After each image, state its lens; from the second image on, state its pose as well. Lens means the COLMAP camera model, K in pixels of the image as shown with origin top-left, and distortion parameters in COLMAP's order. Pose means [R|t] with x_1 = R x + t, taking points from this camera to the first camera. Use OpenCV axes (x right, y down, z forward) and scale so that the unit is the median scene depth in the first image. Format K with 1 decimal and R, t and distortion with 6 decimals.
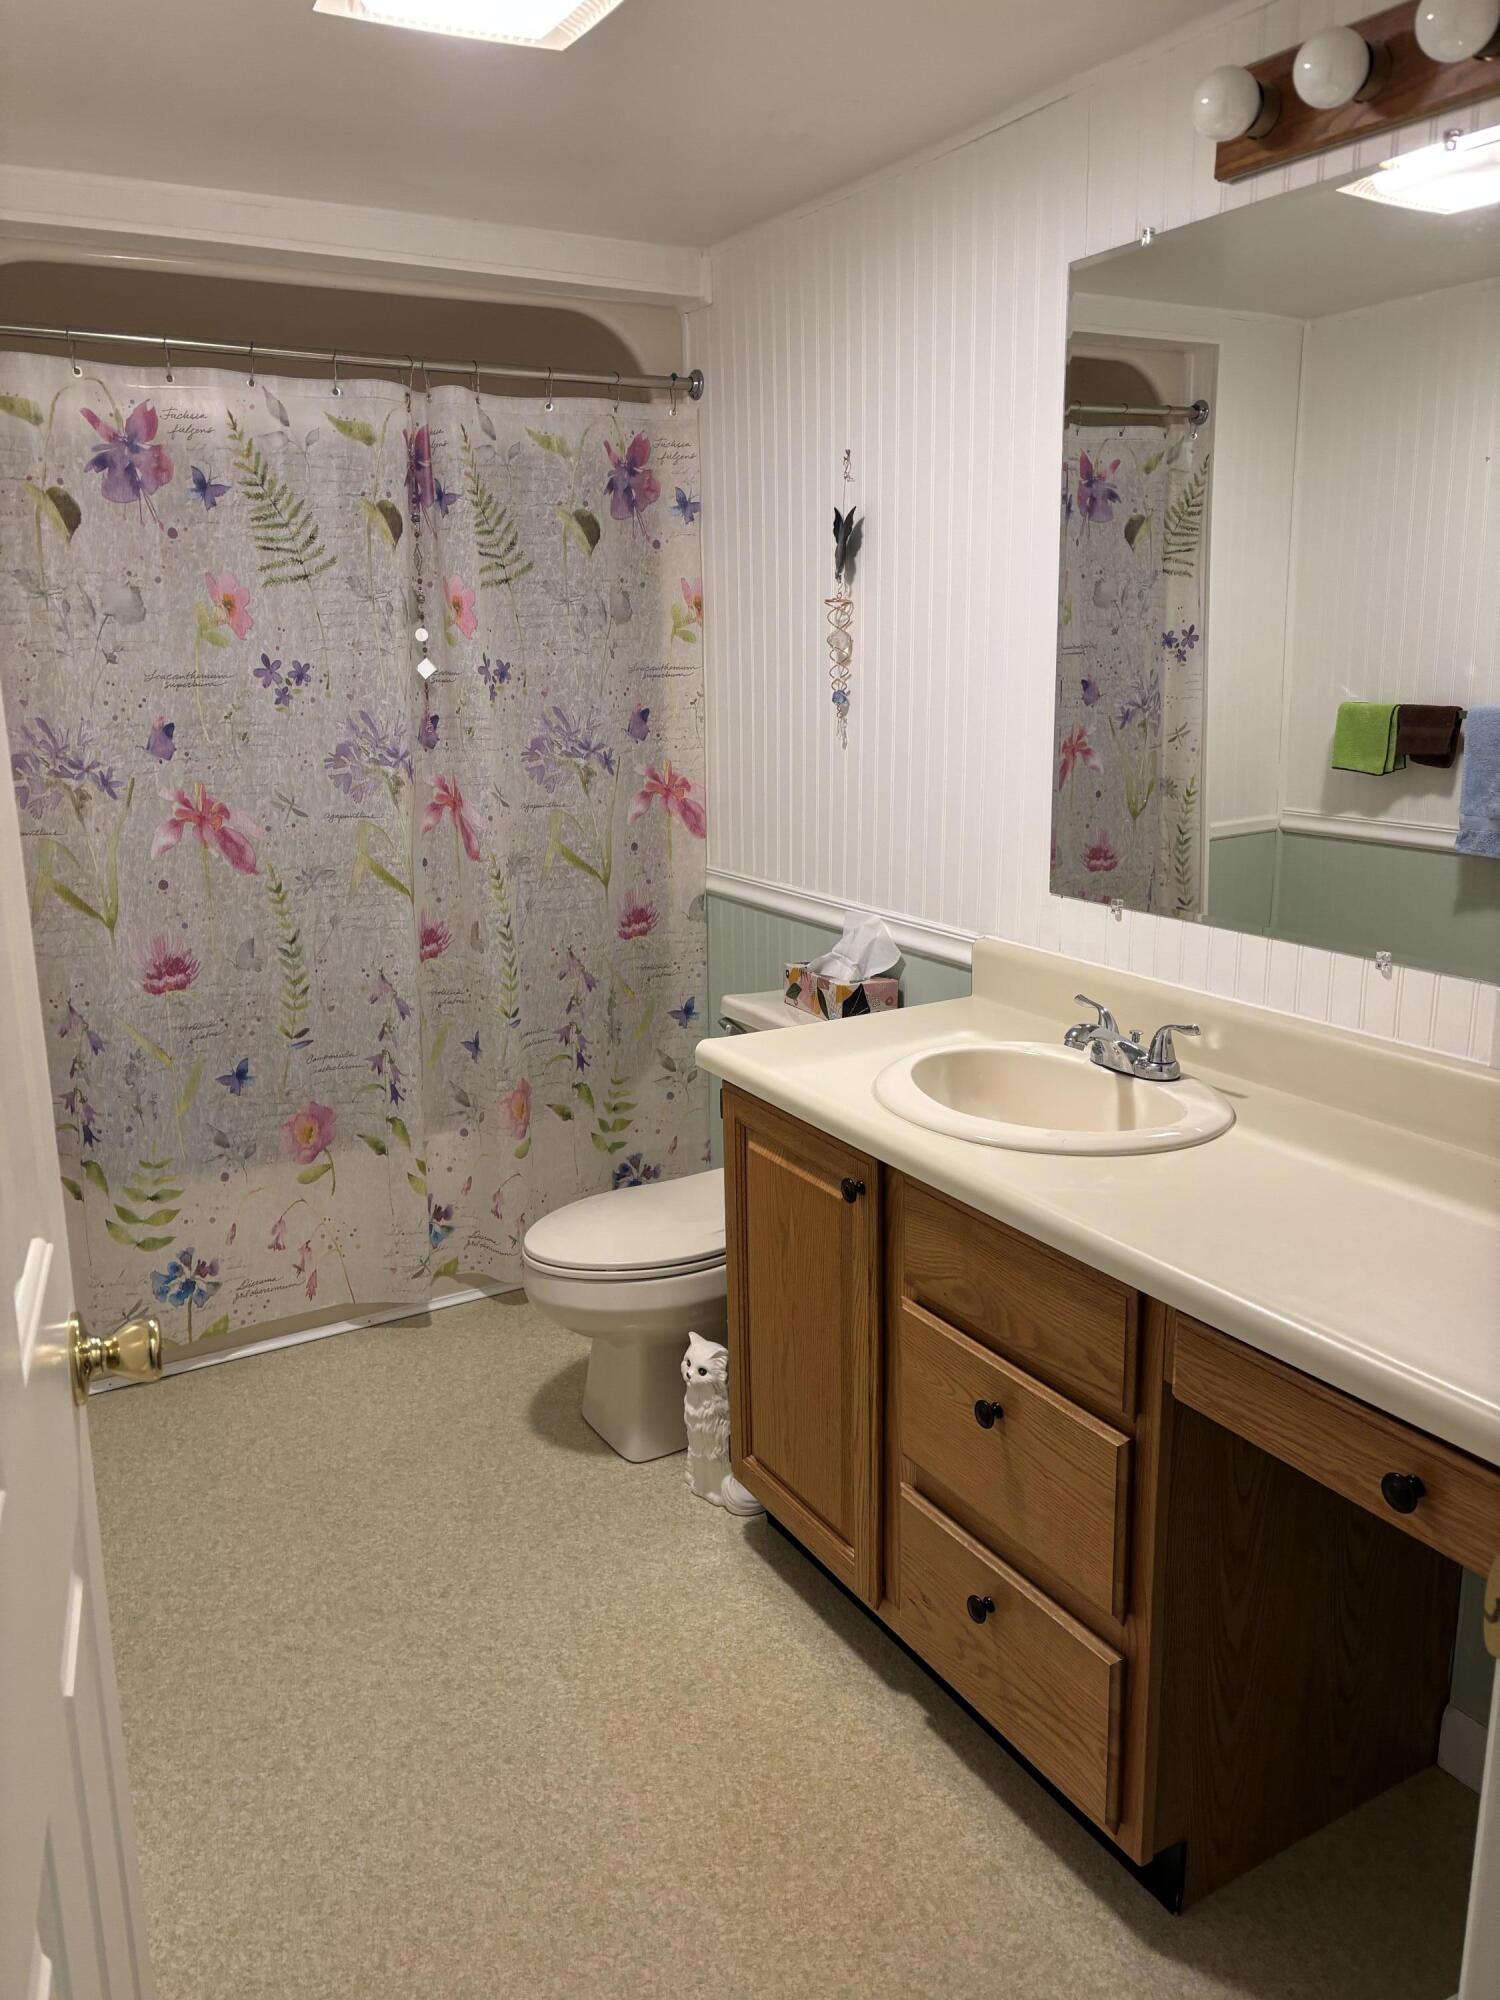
lens RADIAL K [[1513.2, 0, 745.5], [0, 1513.2, 1000.7], [0, 0, 1]] dist [0.051258, -0.059633]
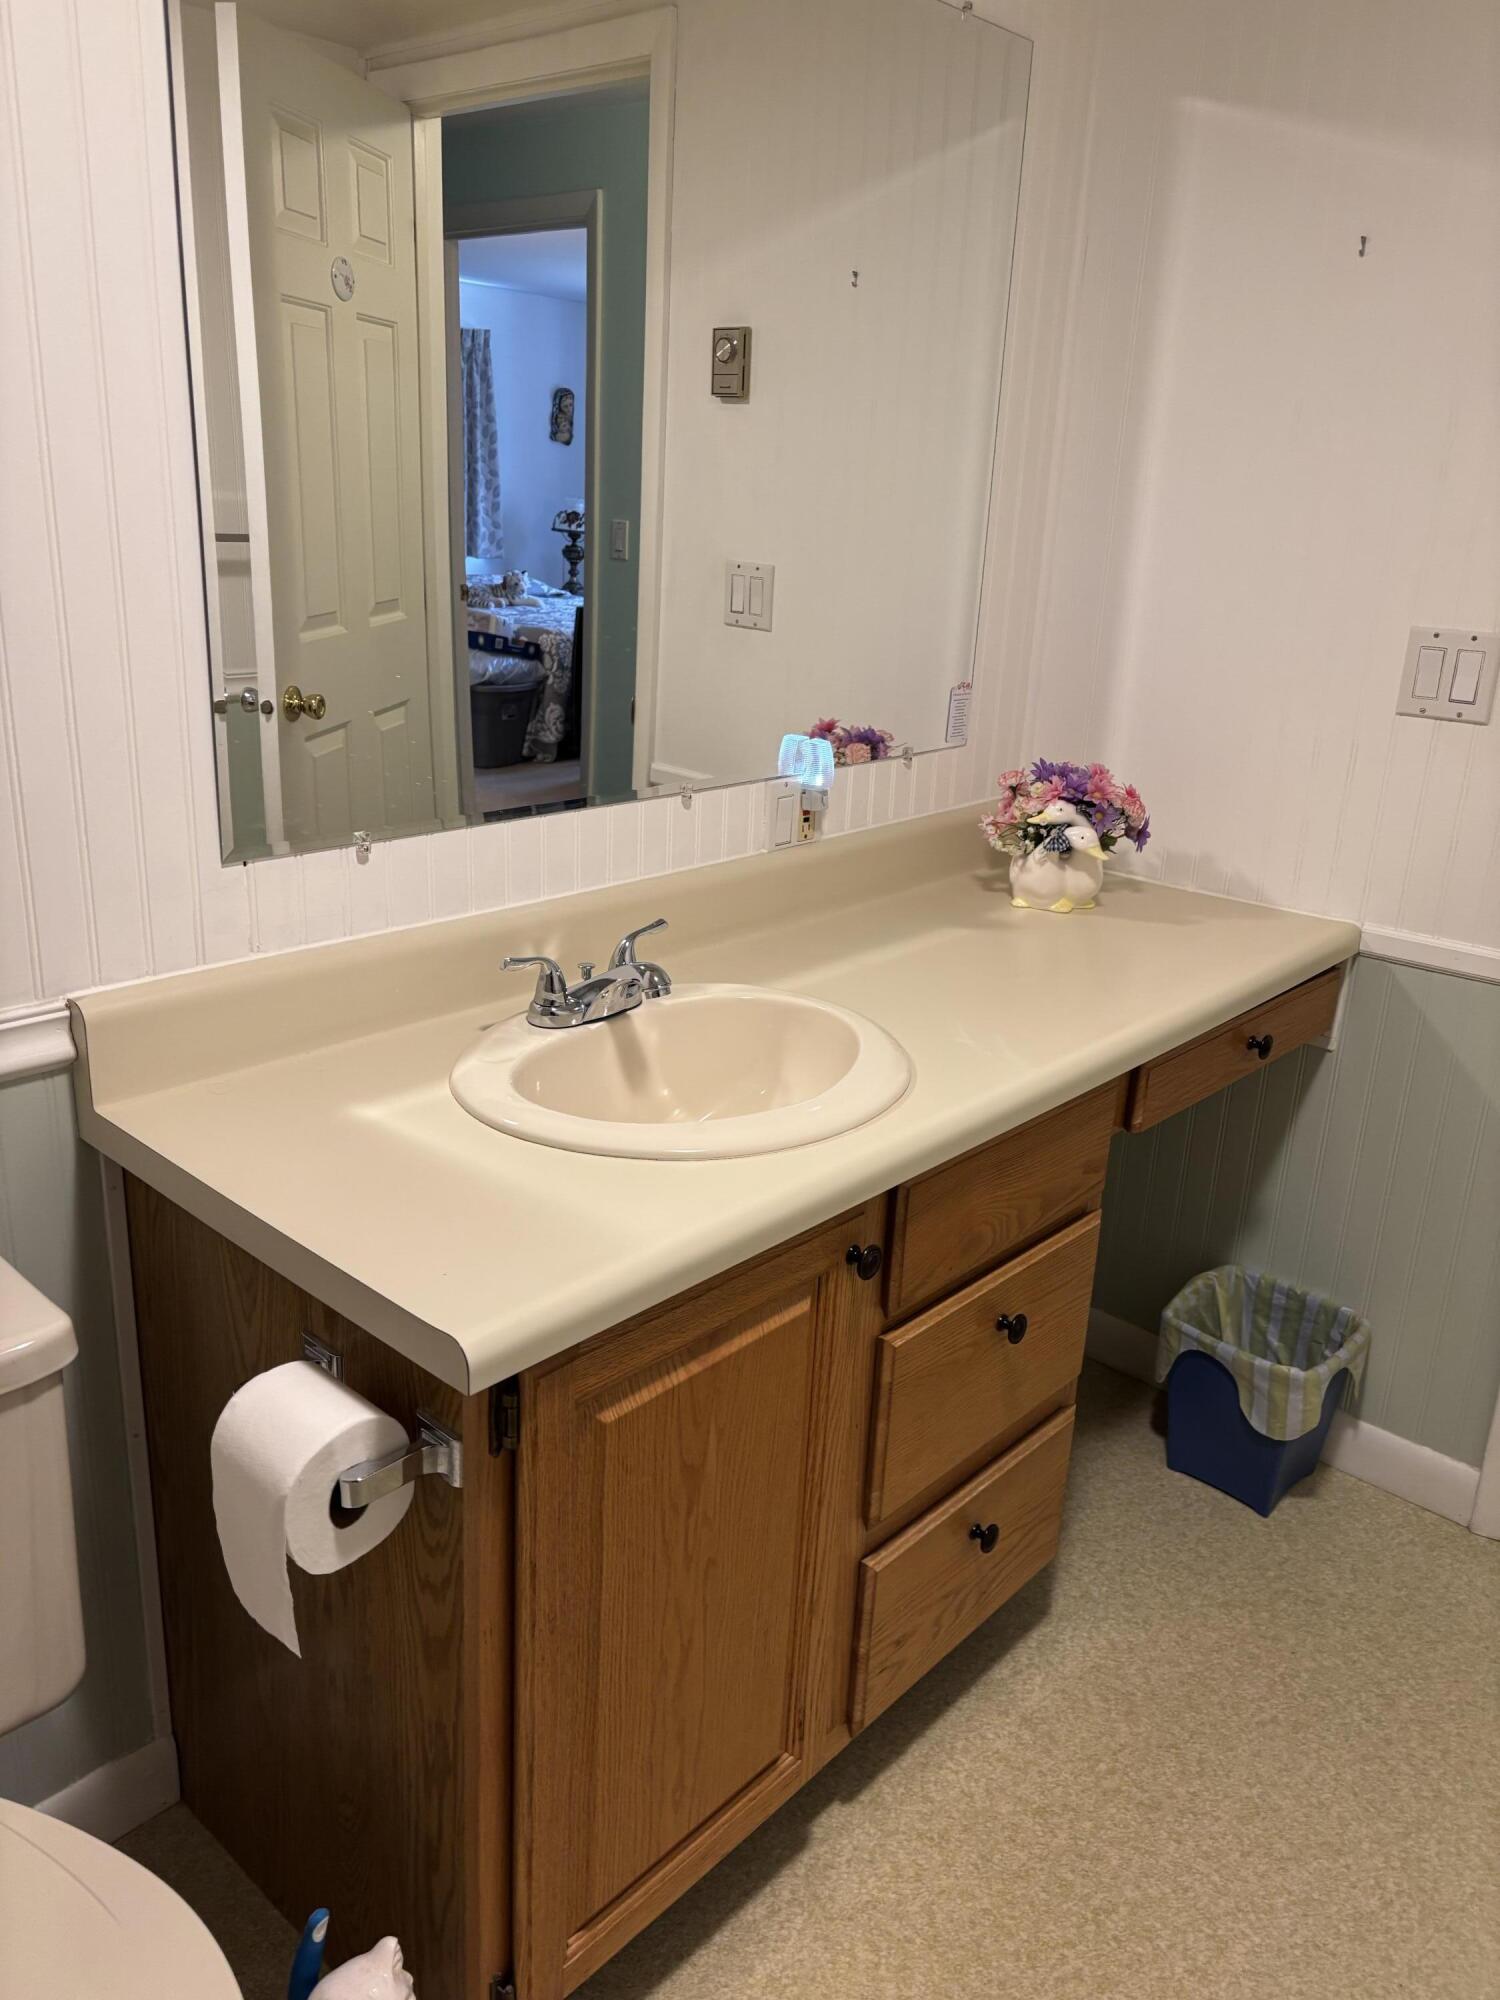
lens RADIAL K [[1513.2, 0, 744.3], [0, 1513.2, 991.2], [0, 0, 1]] dist [0.051258, -0.059633]
pose [[-0.310139, -0.300456, 0.901965, -0.489166], [0.184740, 0.911614, 0.367193, -0.246558], [-0.932569, 0.280510, -0.227220, 1.146559]]
